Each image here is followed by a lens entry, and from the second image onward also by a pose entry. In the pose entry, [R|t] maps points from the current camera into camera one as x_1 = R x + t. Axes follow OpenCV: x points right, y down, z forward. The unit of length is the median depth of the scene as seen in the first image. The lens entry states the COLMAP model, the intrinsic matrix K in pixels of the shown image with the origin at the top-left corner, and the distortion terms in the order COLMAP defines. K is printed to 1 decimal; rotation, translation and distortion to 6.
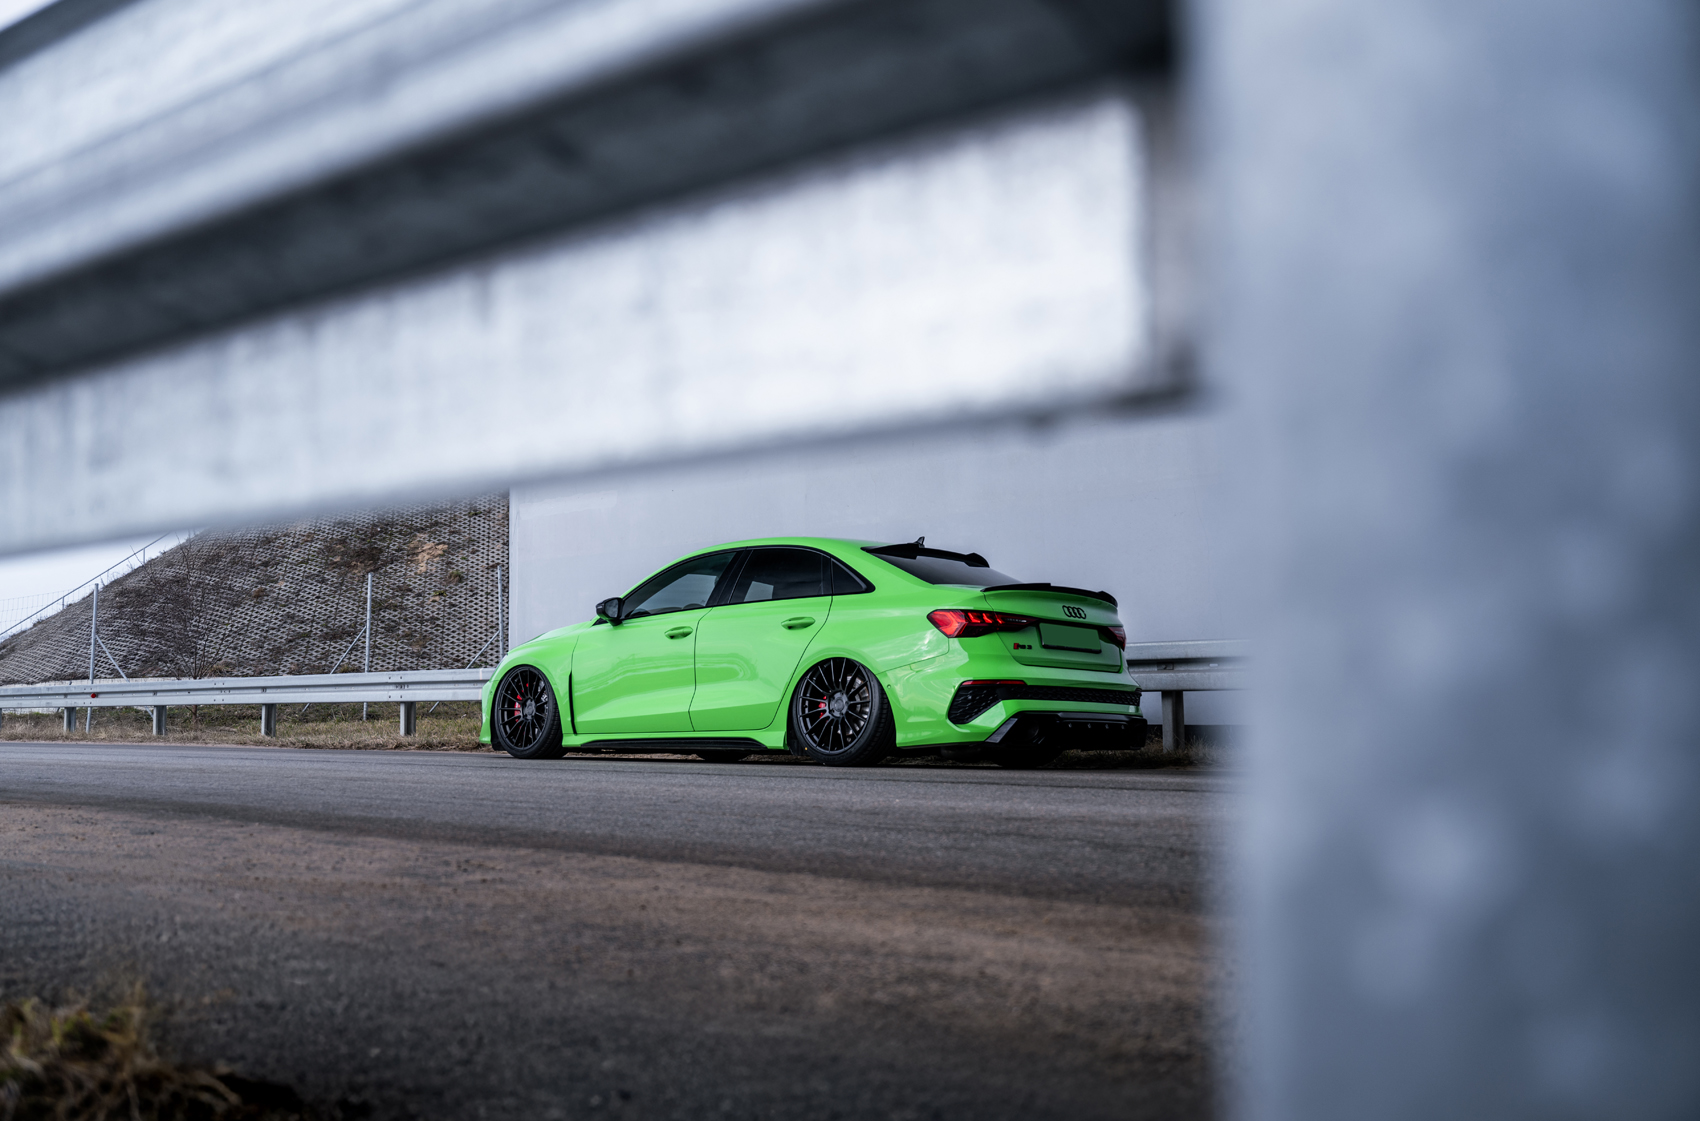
lens RADIAL K [[1550.3, 0, 856.0], [0, 1550.3, 559.0], [0, 0, 1]] dist [0.014681, 0.000000]
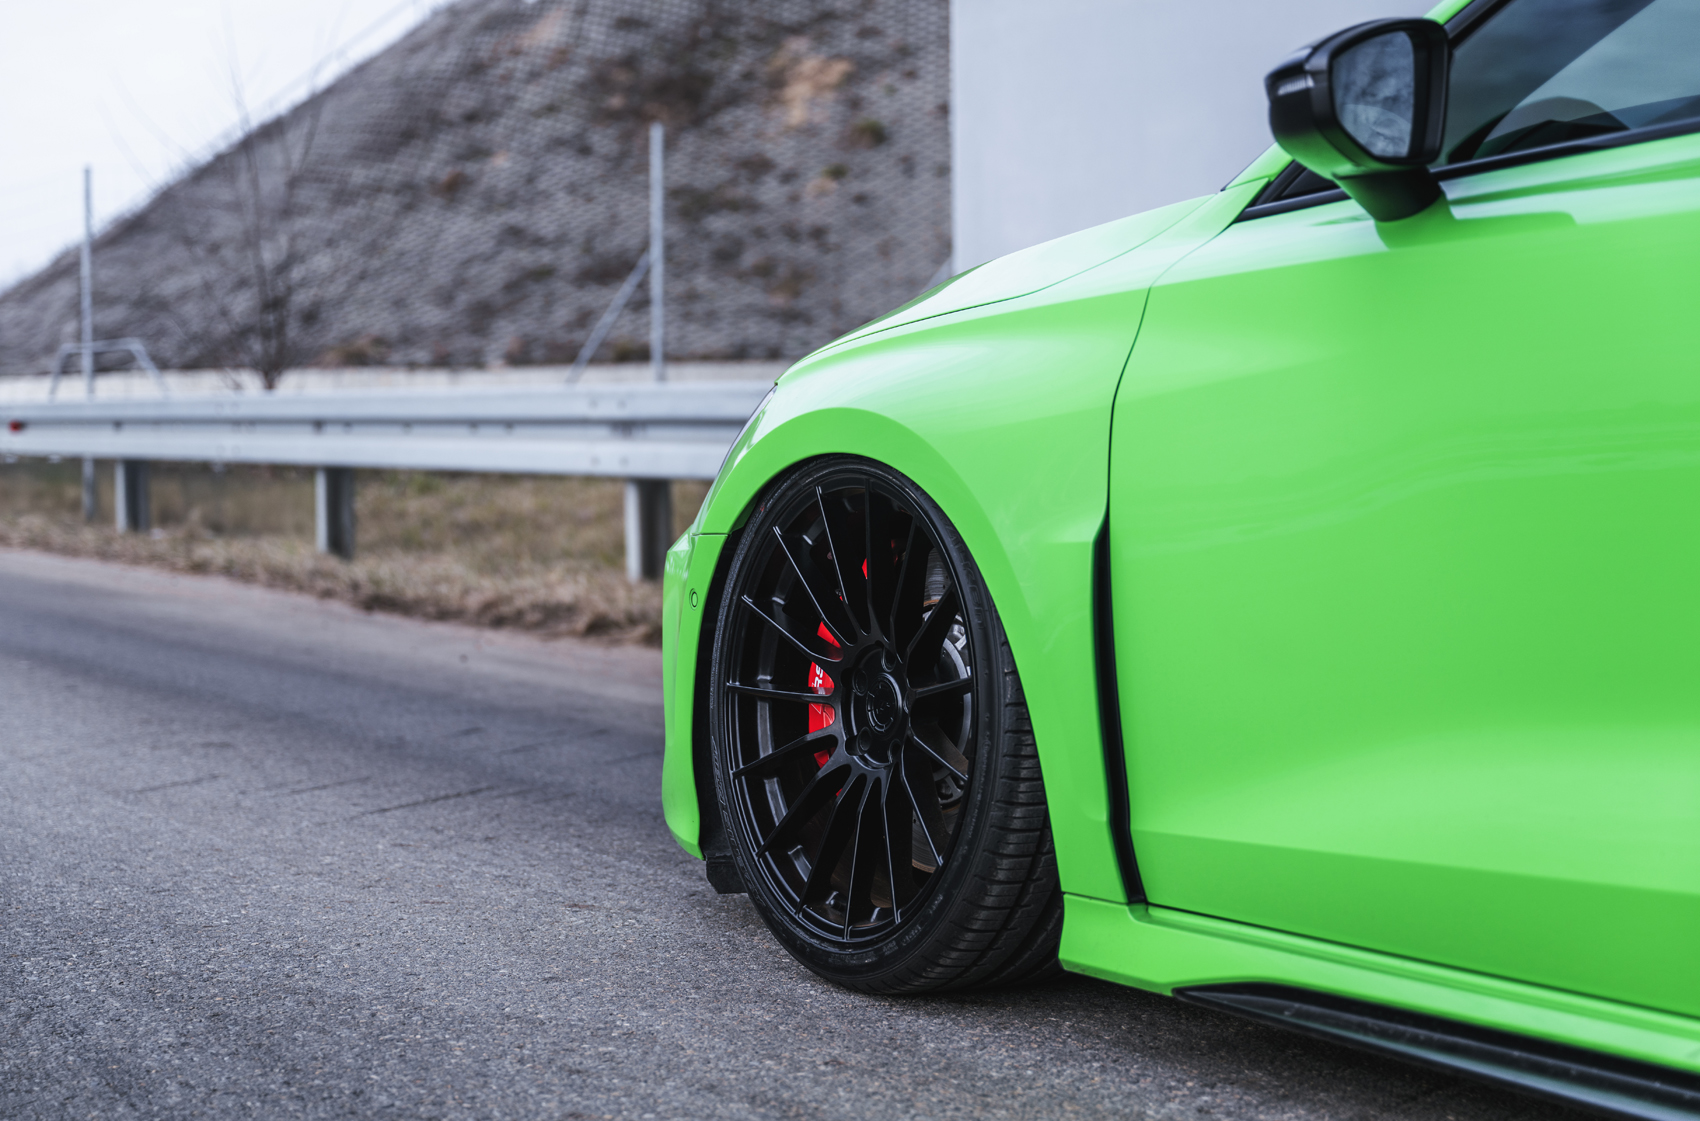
lens RADIAL K [[2767.7, 0, 851.9], [0, 2767.7, 562.0], [0, 0, 1]] dist [0.068720, 0.000000]
pose [[0.960034, 0.011167, -0.279661, -0.045002], [0.033222, 0.987593, 0.153484, 0.011458], [0.277906, -0.156641, 0.947751, 0.252152]]
